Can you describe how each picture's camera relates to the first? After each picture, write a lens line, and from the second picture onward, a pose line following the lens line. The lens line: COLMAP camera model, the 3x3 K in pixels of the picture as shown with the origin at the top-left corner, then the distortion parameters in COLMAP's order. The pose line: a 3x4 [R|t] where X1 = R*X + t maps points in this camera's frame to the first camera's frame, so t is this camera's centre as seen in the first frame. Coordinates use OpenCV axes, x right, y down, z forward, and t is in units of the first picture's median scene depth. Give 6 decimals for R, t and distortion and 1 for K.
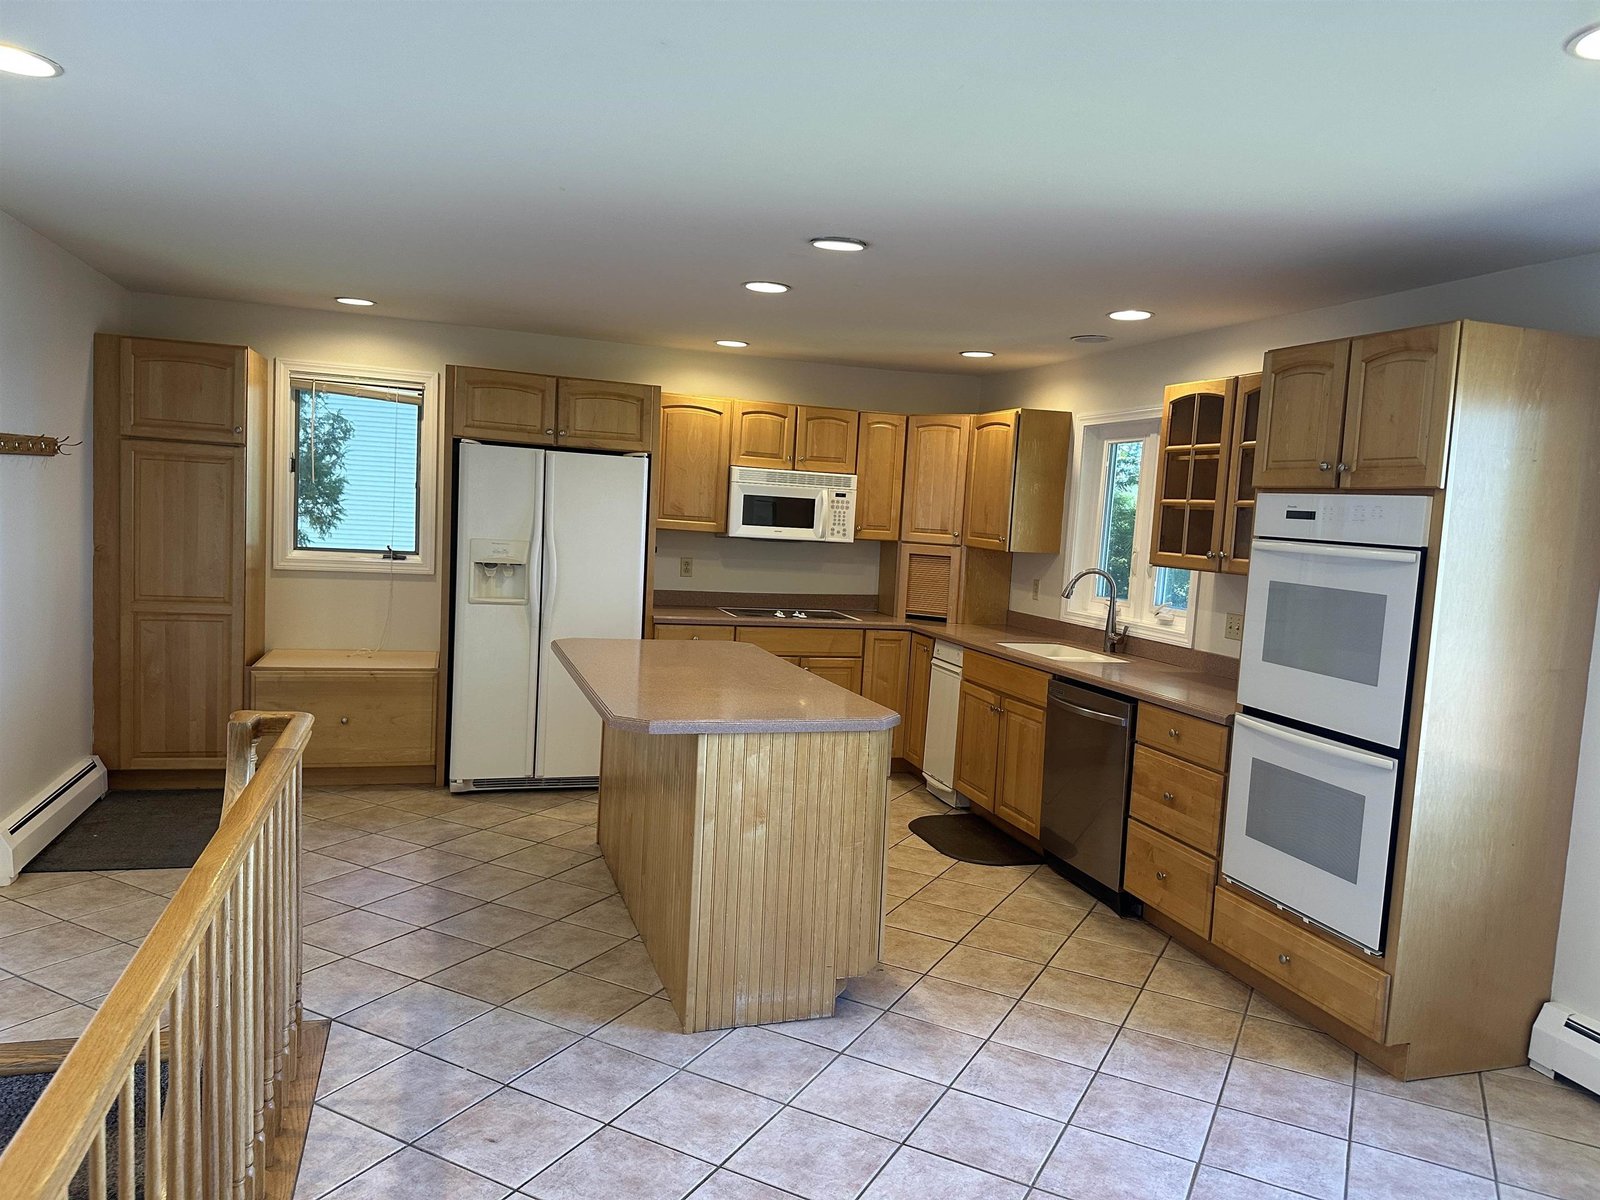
lens RADIAL K [[1109.9, 0, 800.0], [0, 1109.9, 600.0], [0, 0, 1]] dist [0.085571, -0.115059]
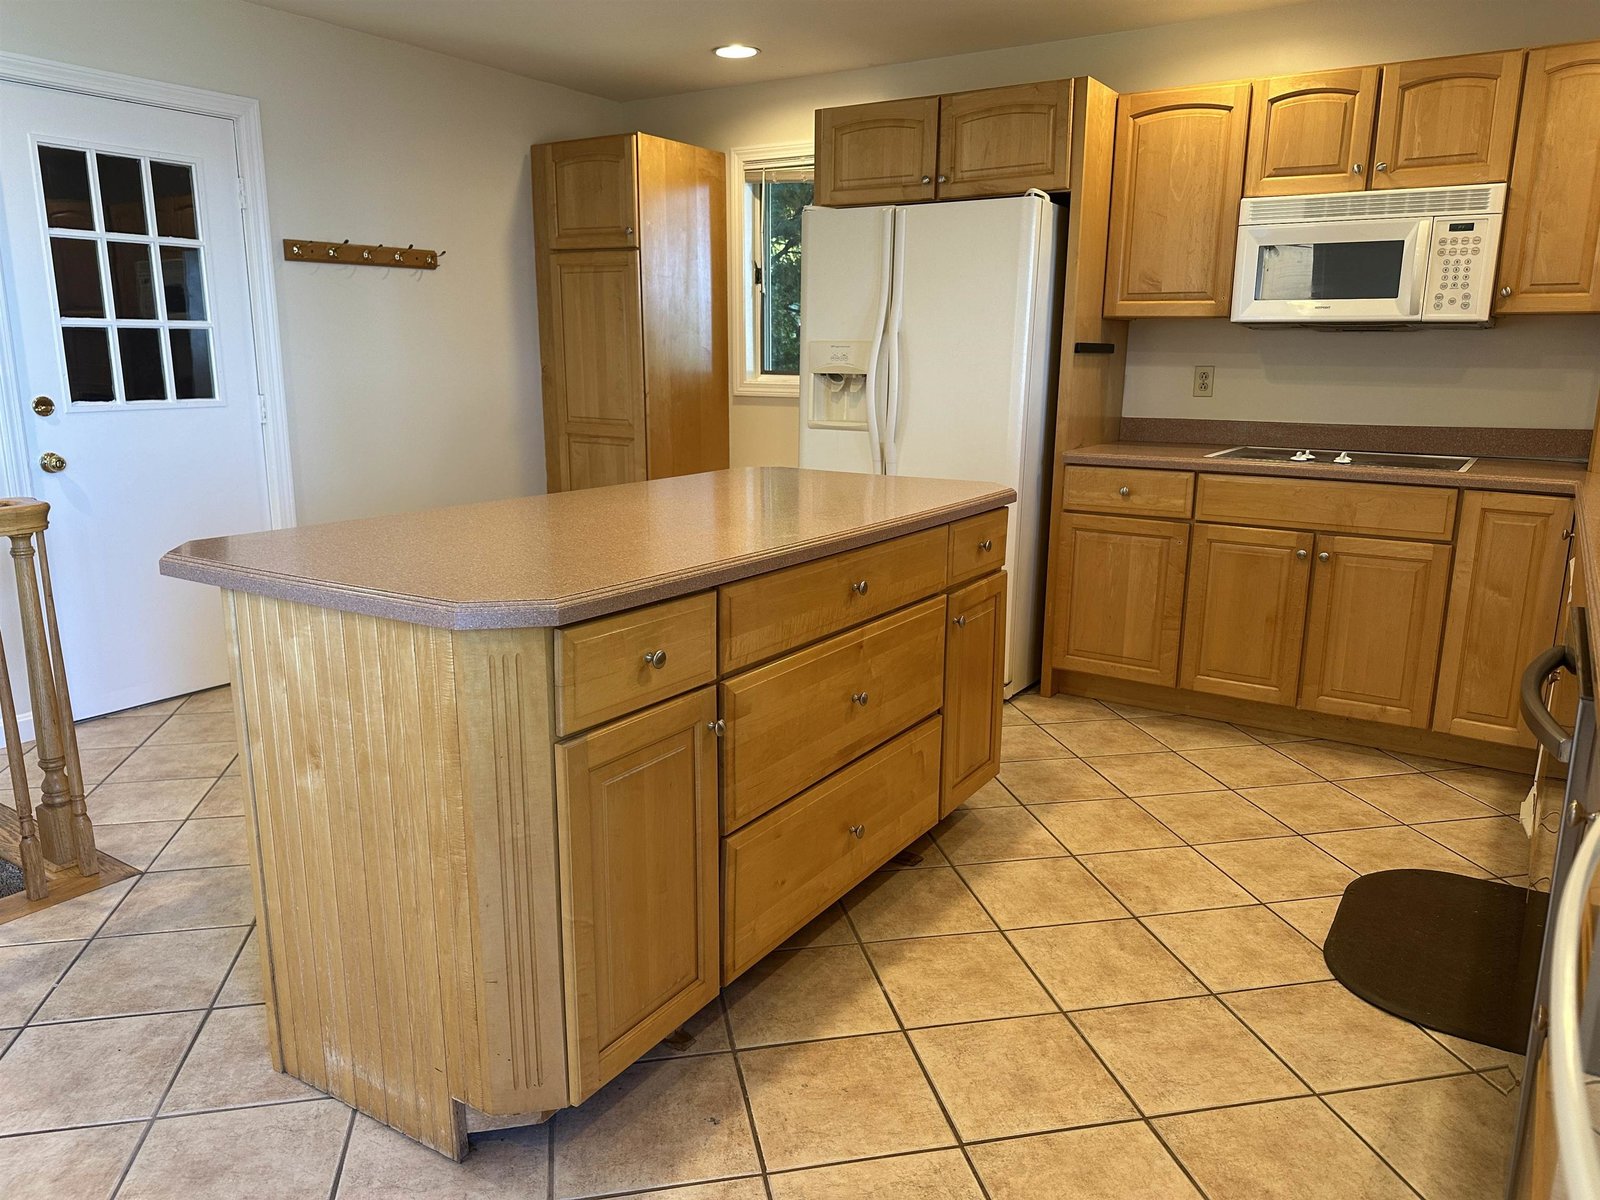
lens RADIAL K [[1130.2, 0, 800.0], [0, 1130.2, 600.0], [0, 0, 1]] dist [0.082316, -0.114645]
pose [[0.640164, 0.114922, -0.759594, 0.268770], [-0.033600, 0.991990, 0.121765, 0.023090], [0.767503, -0.052427, 0.638898, 0.424194]]
